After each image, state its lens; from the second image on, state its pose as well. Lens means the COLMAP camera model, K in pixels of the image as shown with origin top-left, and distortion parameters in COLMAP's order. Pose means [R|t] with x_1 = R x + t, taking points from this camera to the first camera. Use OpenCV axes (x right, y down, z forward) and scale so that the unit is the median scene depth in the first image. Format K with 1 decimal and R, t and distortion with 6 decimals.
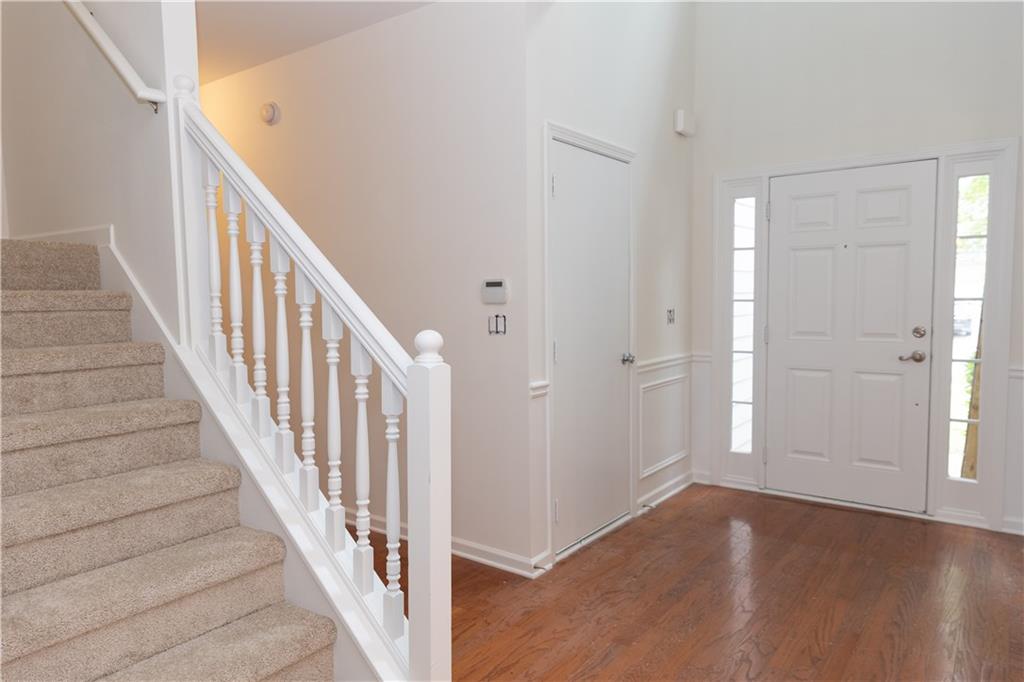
lens RADIAL K [[637.1, 0, 512.7], [0, 637.1, 343.5], [0, 0, 1]] dist [0.000669, 0.001930]
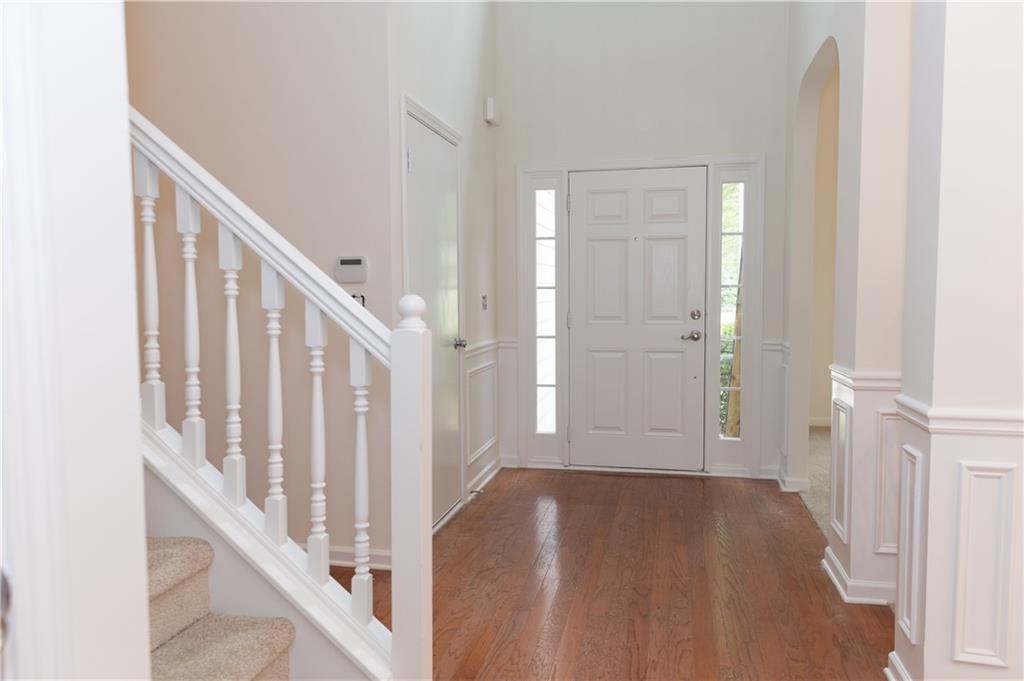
lens RADIAL K [[682.5, 0, 513.3], [0, 682.5, 336.3], [0, 0, 1]] dist [0.013437, -0.000498]
pose [[0.918601, -0.019836, 0.394689, -0.155274], [0.023789, 0.999704, -0.005124, 0.019928], [-0.394470, 0.014096, 0.918801, -0.008358]]
